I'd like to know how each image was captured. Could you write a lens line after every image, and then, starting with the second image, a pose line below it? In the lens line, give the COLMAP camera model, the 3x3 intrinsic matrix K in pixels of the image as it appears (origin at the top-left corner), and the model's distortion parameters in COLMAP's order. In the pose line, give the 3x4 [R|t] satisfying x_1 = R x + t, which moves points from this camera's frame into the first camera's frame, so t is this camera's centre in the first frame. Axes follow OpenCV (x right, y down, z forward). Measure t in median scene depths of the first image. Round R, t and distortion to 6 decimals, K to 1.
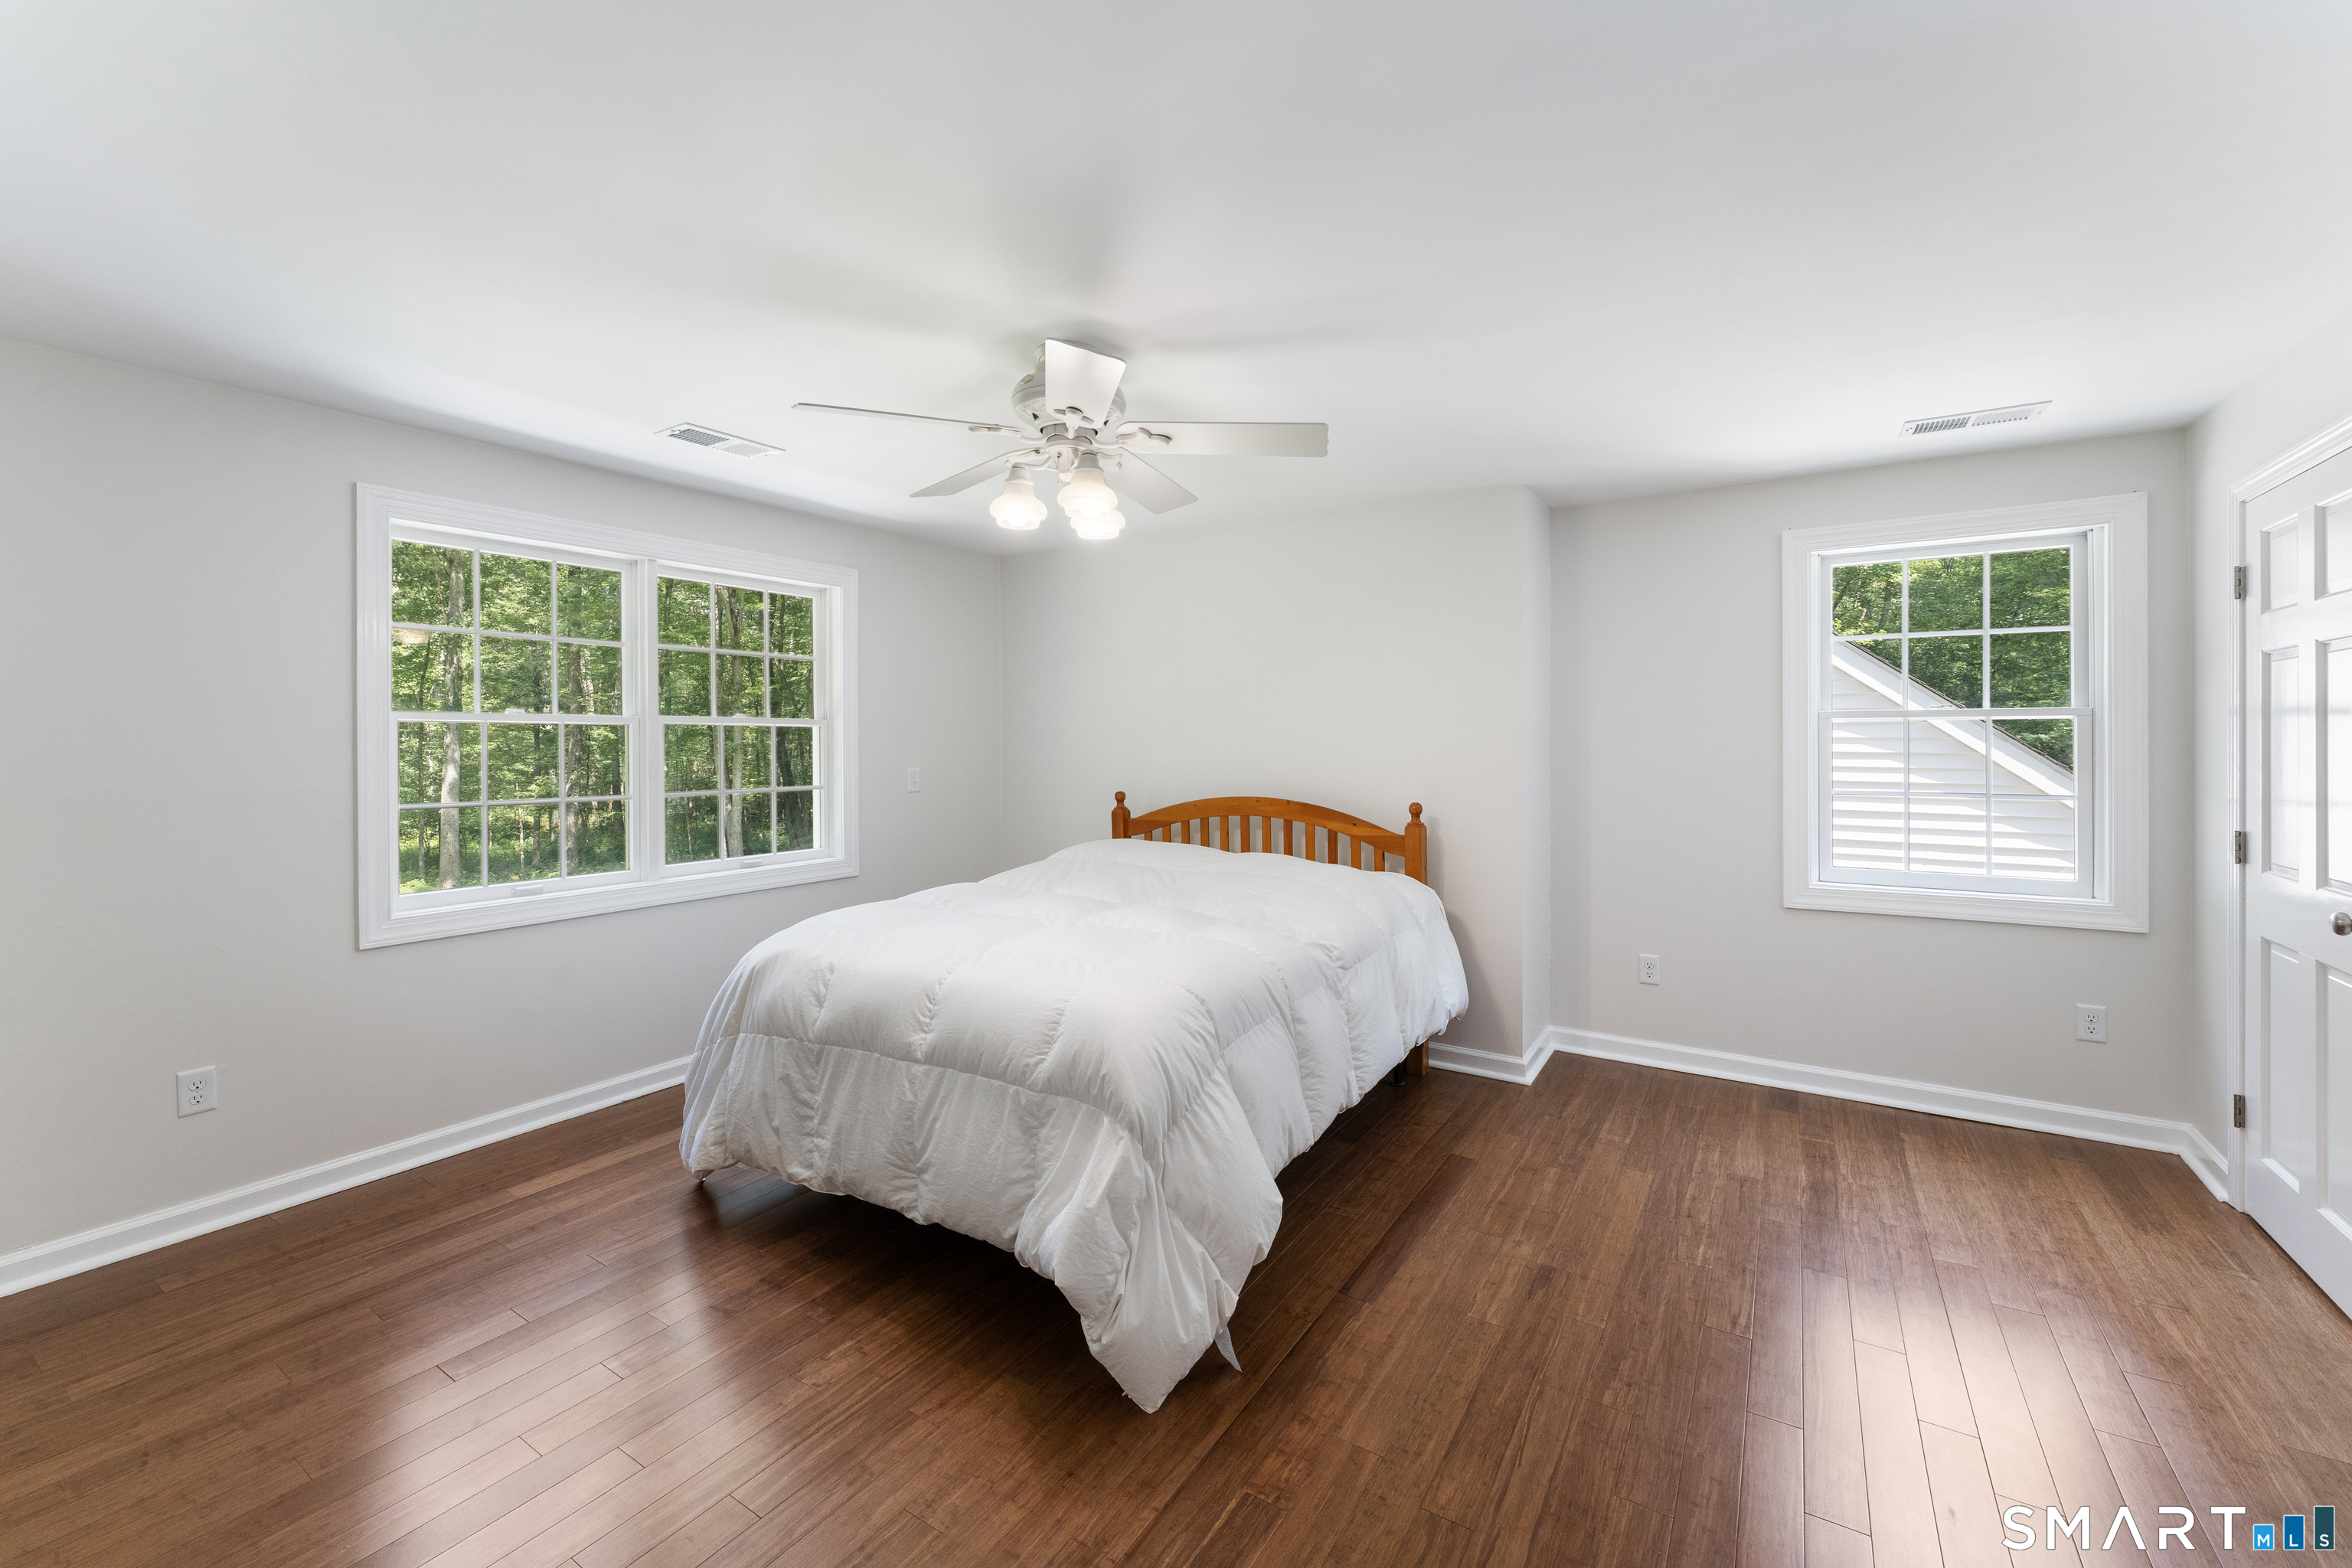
lens RADIAL K [[955.6, 0, 1175.2], [0, 955.6, 747.0], [0, 0, 1]] dist [-0.001795, 0.000133]
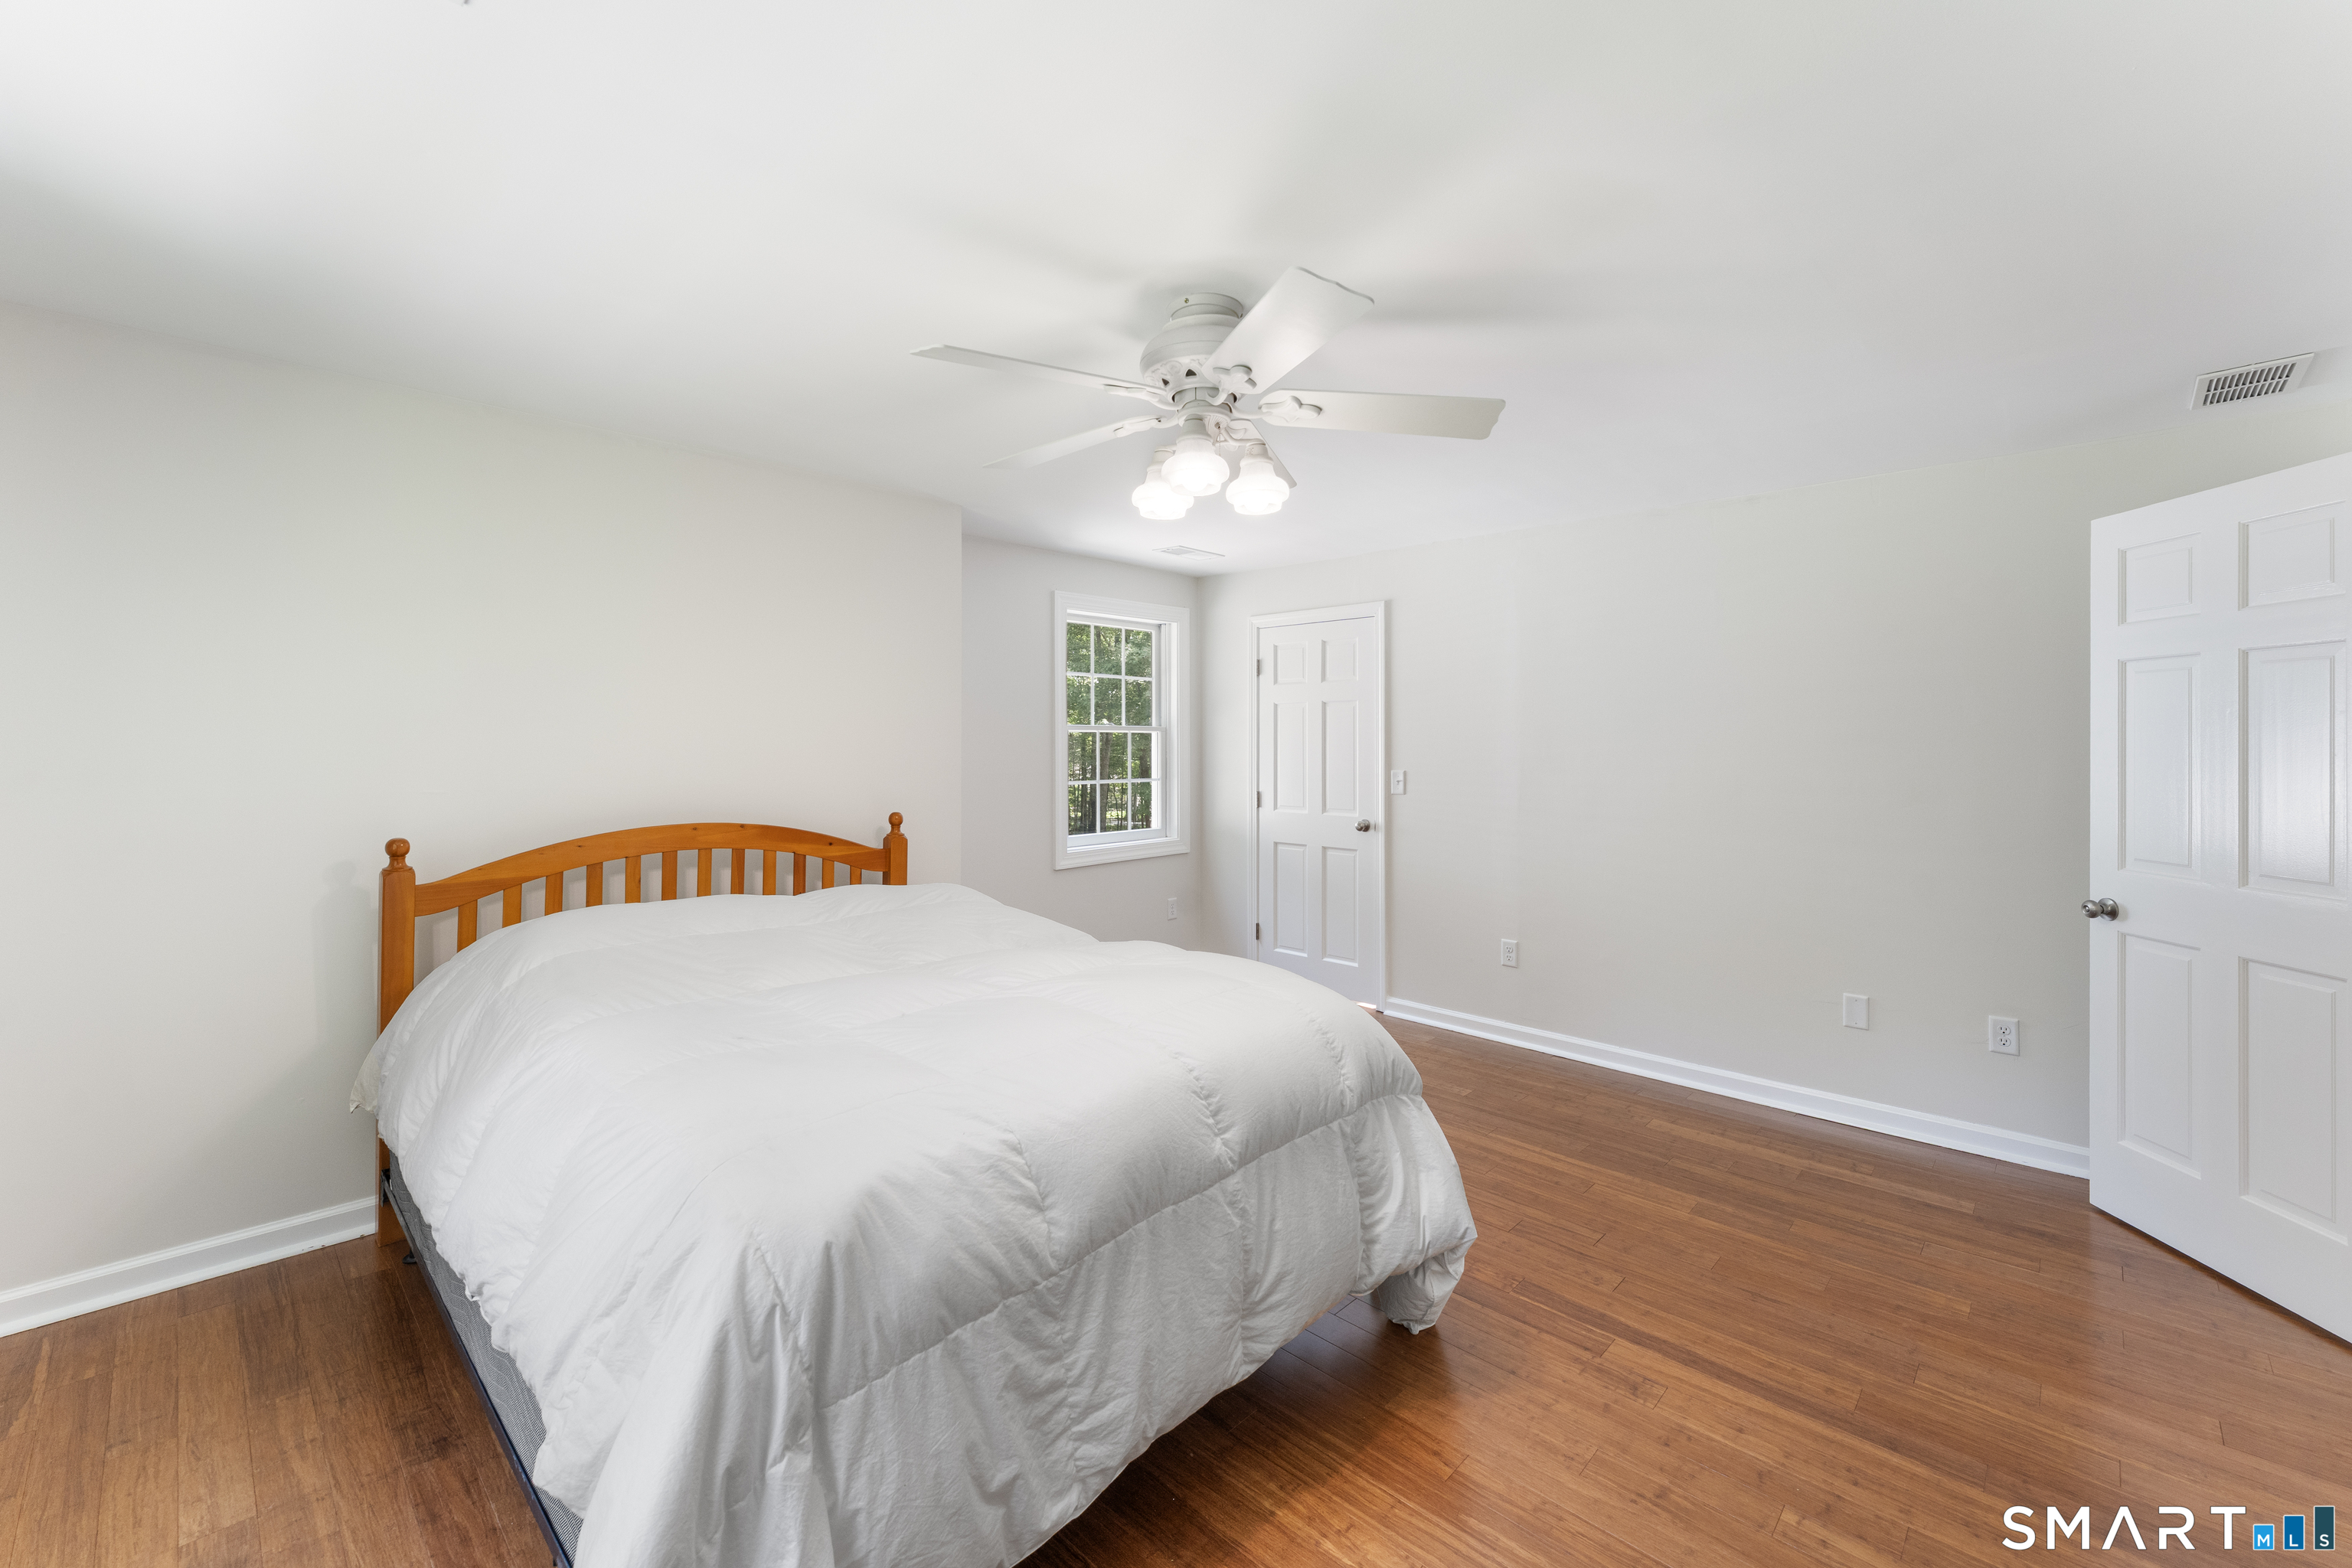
lens RADIAL K [[955.6, 0, 1175.2], [0, 955.6, 747.0], [0, 0, 1]] dist [-0.001795, 0.000133]
pose [[0.194878, -0.002097, 0.980825, -0.763393], [0.003706, 0.999992, 0.001402, -0.008913], [-0.980821, 0.003362, 0.194884, 0.666096]]
